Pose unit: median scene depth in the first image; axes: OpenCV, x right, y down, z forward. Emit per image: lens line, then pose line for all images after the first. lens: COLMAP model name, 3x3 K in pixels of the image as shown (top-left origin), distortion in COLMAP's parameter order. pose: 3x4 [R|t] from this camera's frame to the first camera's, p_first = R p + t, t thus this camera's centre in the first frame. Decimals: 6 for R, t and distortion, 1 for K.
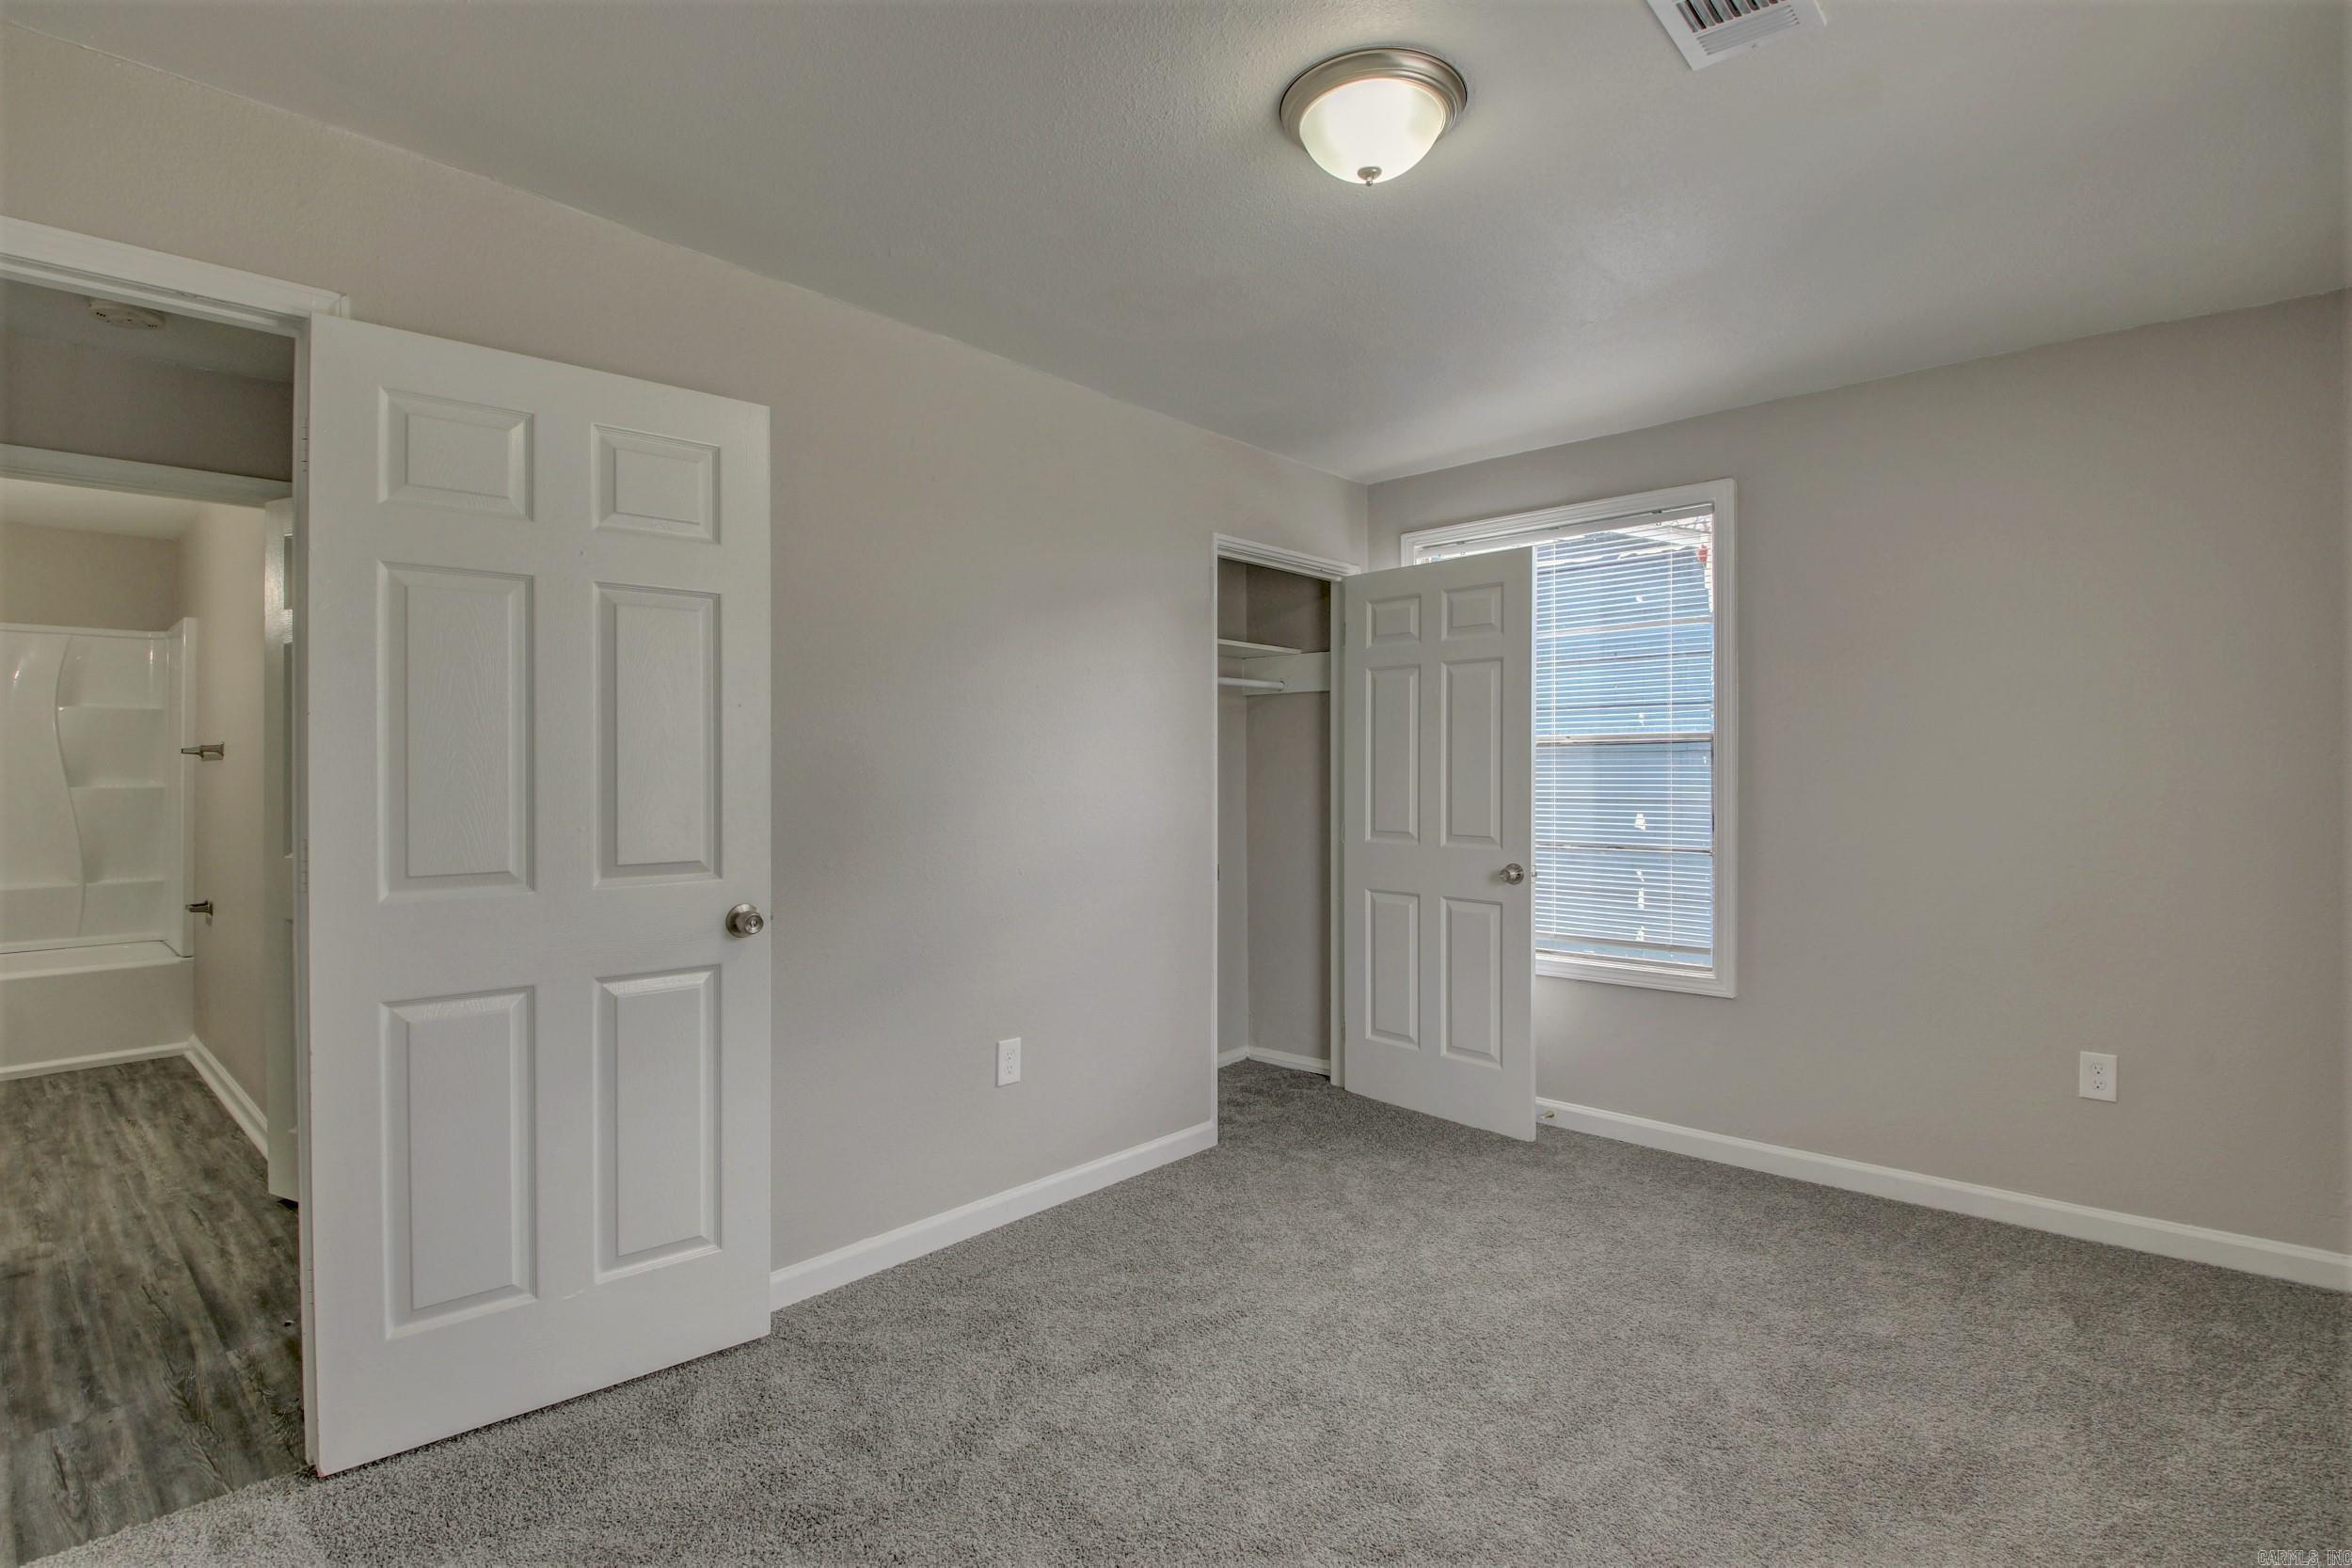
lens RADIAL K [[1128.7, 0, 1174.6], [0, 1128.7, 771.7], [0, 0, 1]] dist [0.034046, -0.031933]
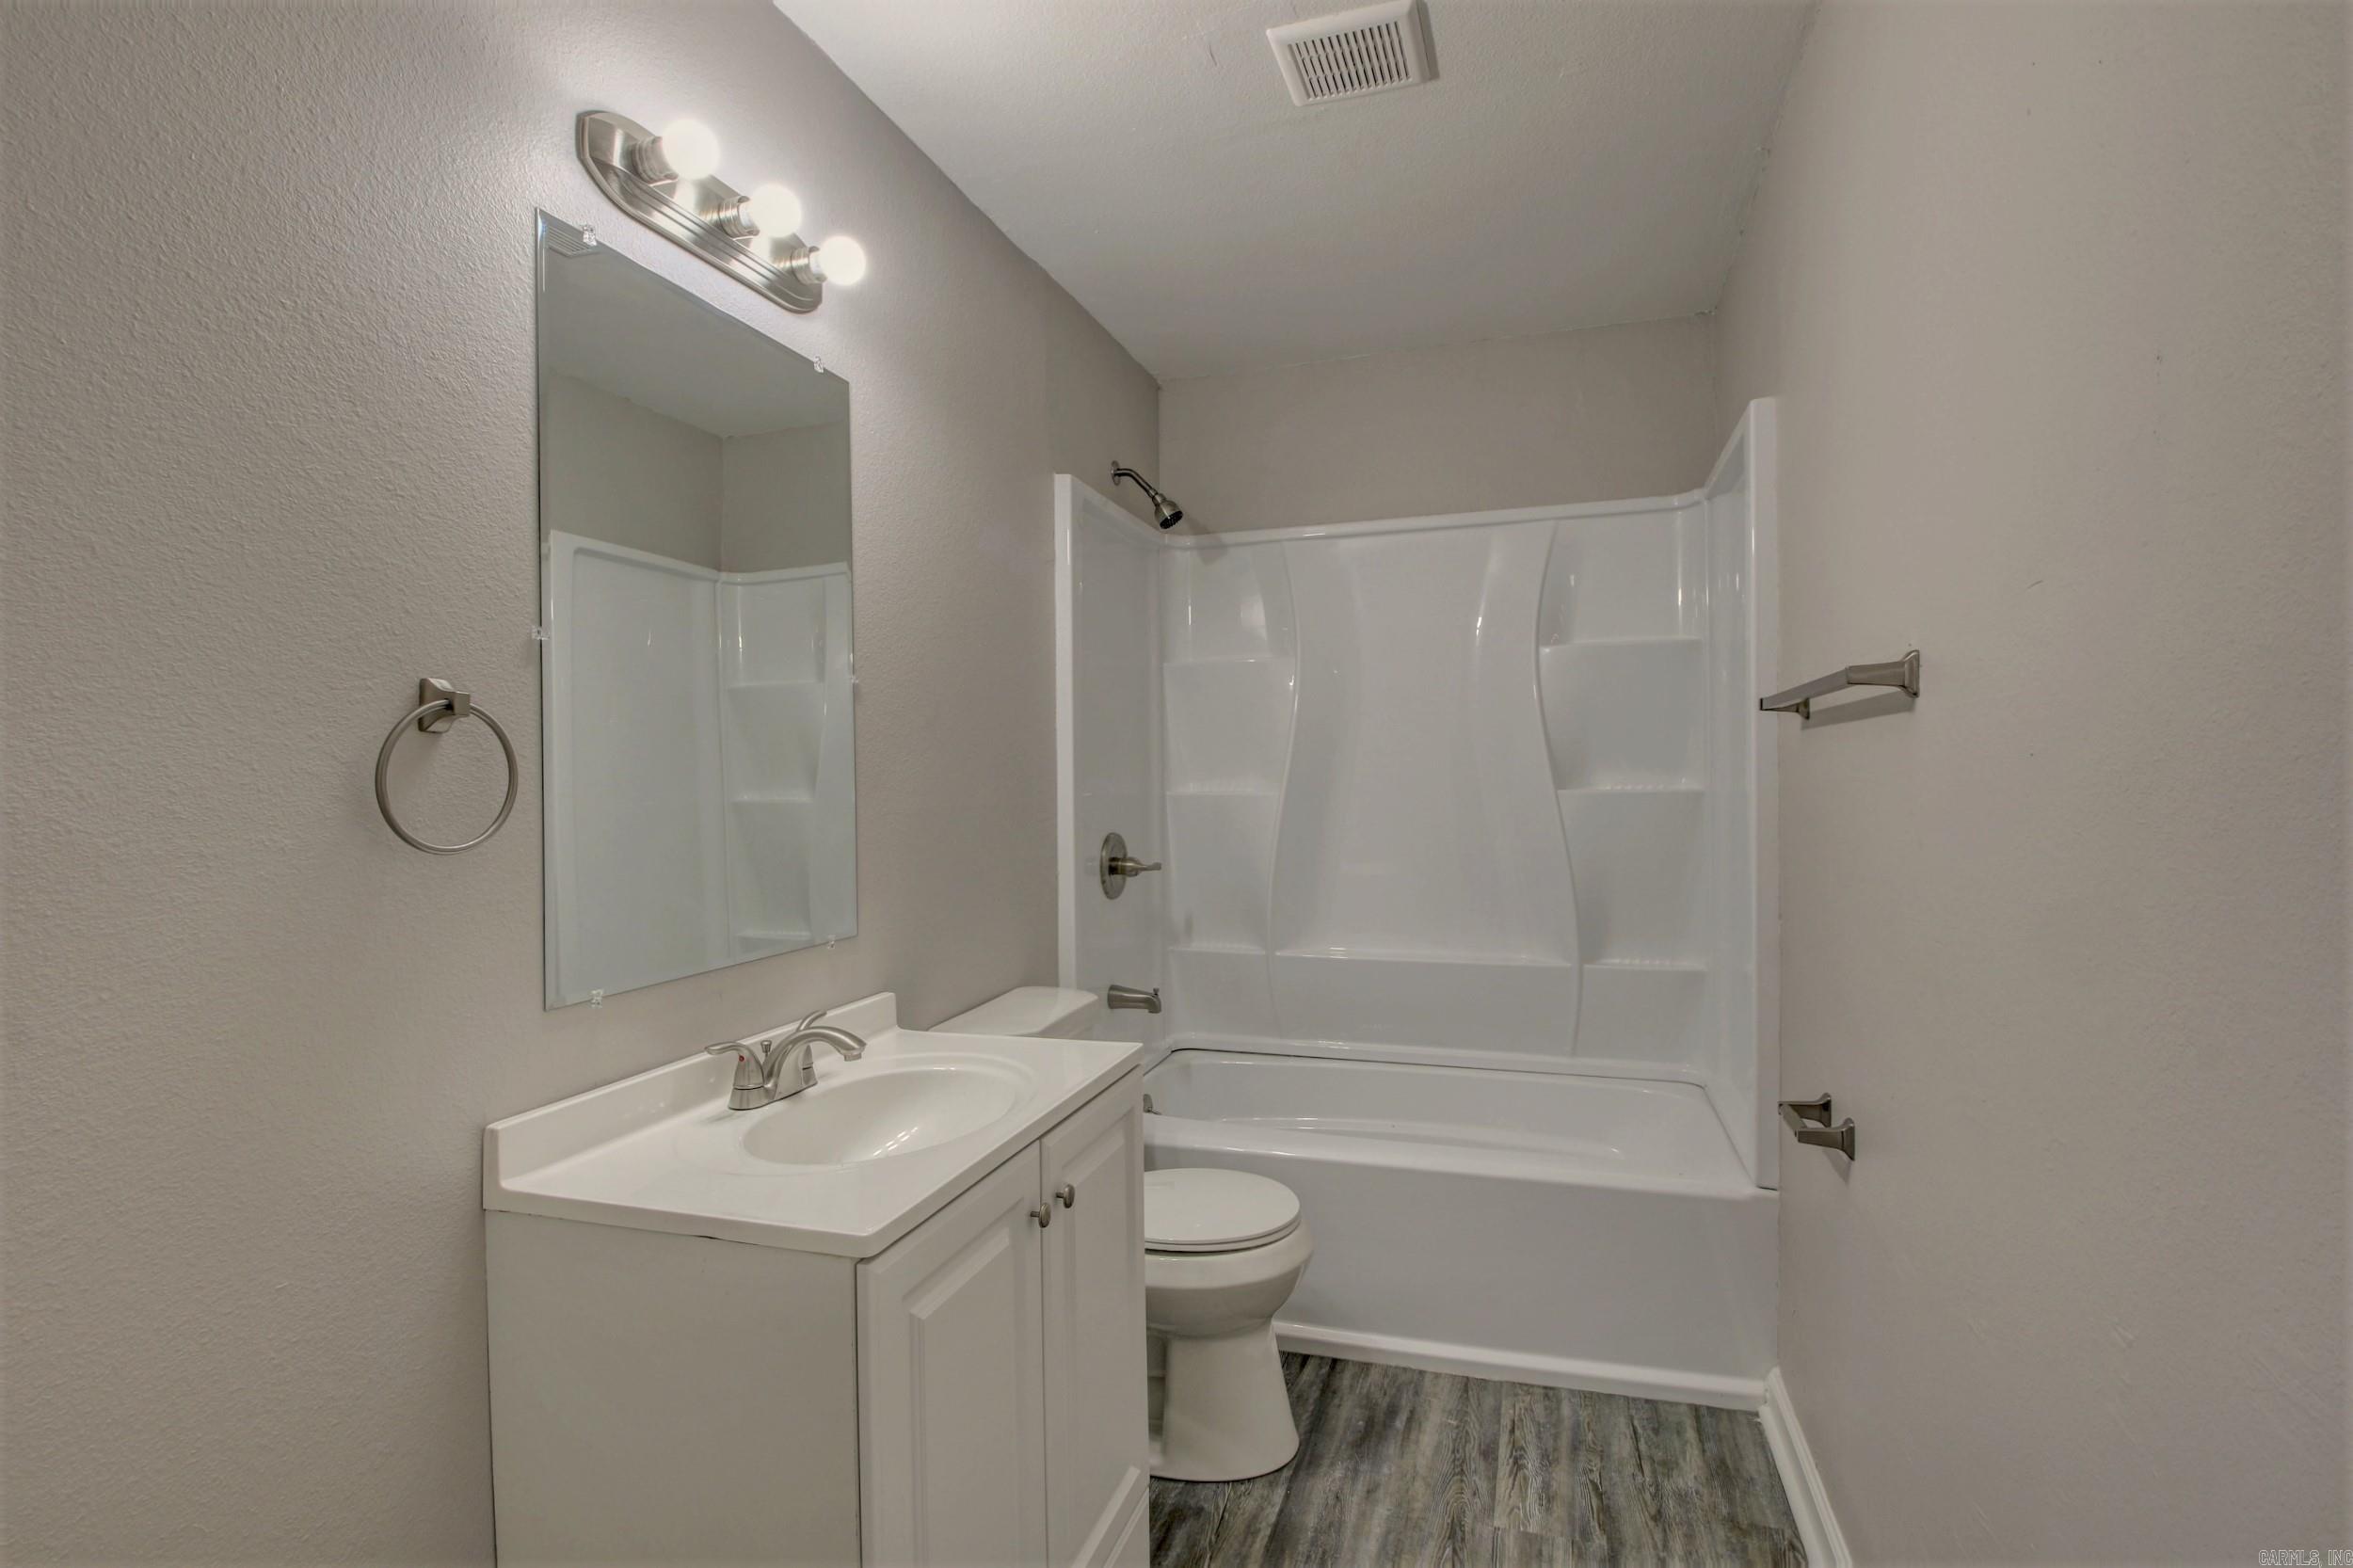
lens RADIAL K [[1129.3, 0, 1175.1], [0, 1129.3, 771.7], [0, 0, 1]] dist [0.034046, -0.031933]
pose [[0.427213, -0.004432, -0.904140, -0.559151], [0.009852, 0.999951, -0.000246, 0.003728], [0.904097, -0.008803, 0.427236, 0.599352]]
